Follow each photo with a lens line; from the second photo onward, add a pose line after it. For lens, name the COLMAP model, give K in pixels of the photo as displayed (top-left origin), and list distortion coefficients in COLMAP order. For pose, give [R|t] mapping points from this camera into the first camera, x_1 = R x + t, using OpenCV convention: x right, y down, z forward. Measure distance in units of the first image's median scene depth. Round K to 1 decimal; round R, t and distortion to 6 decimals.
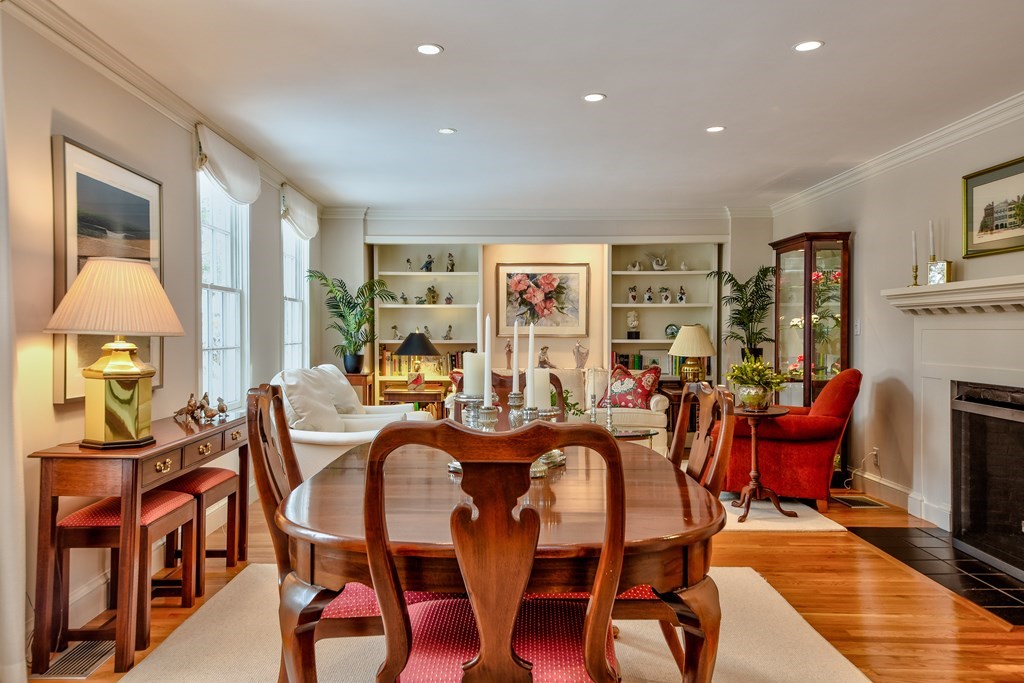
lens RADIAL K [[763.6, 0, 492.6], [0, 763.6, 341.9], [0, 0, 1]] dist [0.069362, -0.005413]
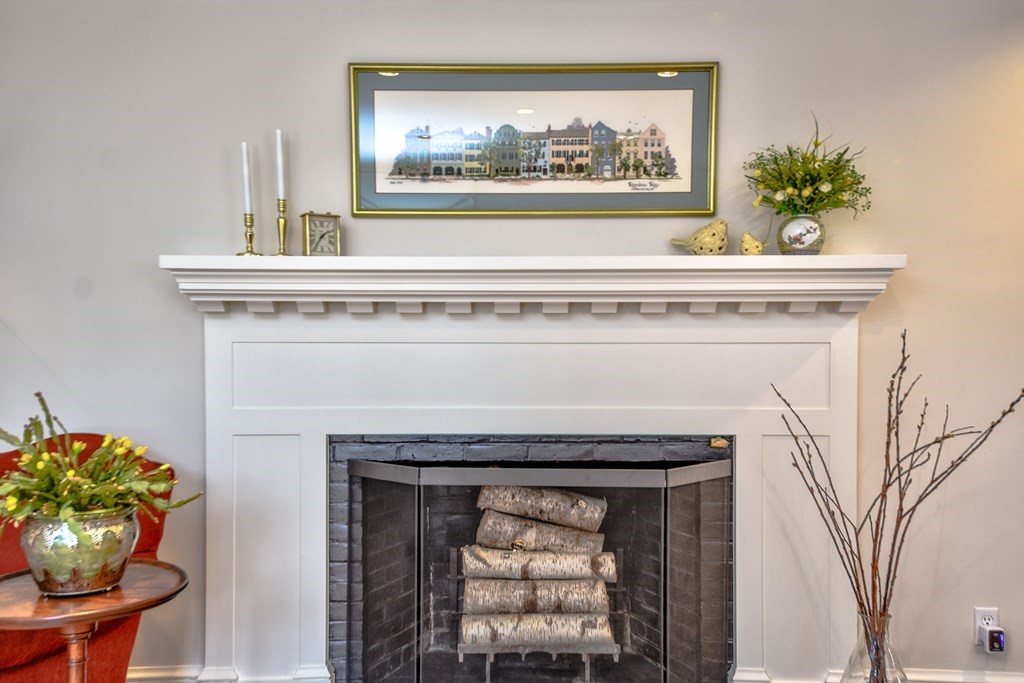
lens RADIAL K [[893.4, 0, 516.6], [0, 893.4, 387.0], [0, 0, 1]] dist [0.084743, -0.001043]
pose [[0.028767, -0.044059, 0.998615, -0.042487], [0.013915, 0.998949, 0.043673, -0.010330], [-0.999489, 0.012640, 0.029350, 0.854780]]
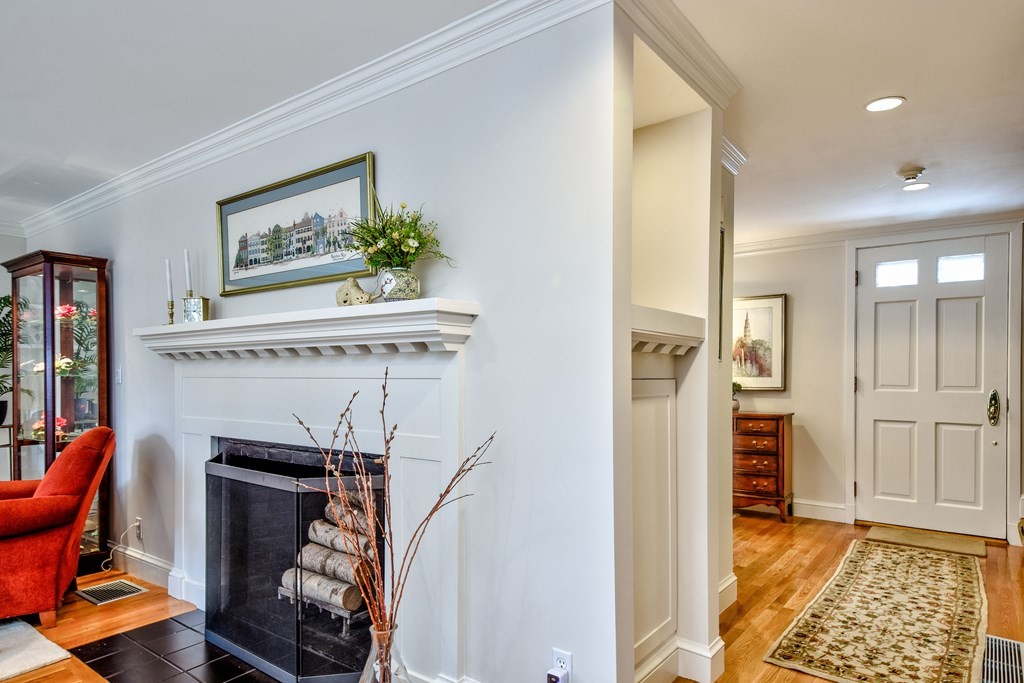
lens RADIAL K [[613.5, 0, 511.6], [0, 613.5, 385.0], [0, 0, 1]] dist [0.011558, -0.000136]
pose [[0.607677, -0.014629, 0.794050, 0.247933], [0.013106, 0.999879, 0.008391, -0.008843], [-0.794076, 0.005308, 0.607795, 0.320210]]
